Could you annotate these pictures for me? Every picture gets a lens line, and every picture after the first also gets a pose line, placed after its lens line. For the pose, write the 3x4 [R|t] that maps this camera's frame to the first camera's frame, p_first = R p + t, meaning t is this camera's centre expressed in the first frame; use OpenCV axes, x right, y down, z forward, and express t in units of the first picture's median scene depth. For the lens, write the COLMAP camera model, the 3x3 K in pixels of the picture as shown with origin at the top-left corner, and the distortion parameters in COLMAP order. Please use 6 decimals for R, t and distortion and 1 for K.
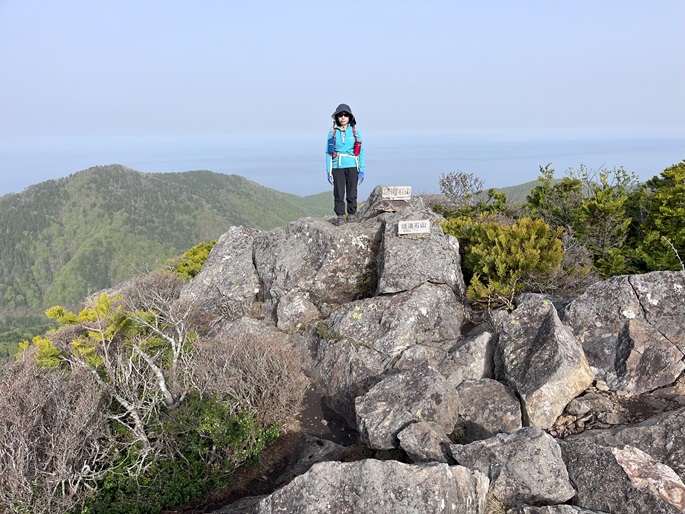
lens RADIAL K [[518.9, 0, 343.5], [0, 518.9, 259.8], [0, 0, 1]] dist [0.017478, 0.001309]
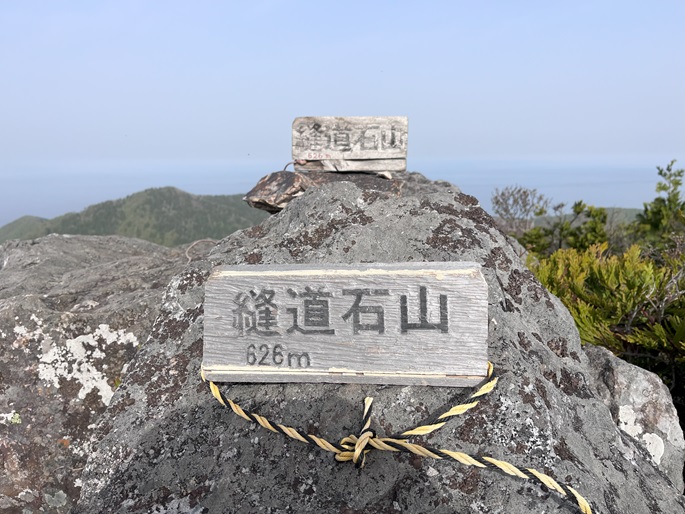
lens RADIAL K [[518.9, 0, 342.6], [0, 518.9, 255.6], [0, 0, 1]] dist [0.017478, 0.001309]
pose [[0.995588, 0.025304, -0.090361, 0.056834], [-0.030269, 0.998082, -0.054009, -0.027827], [0.088821, 0.056506, 0.994443, 0.347329]]
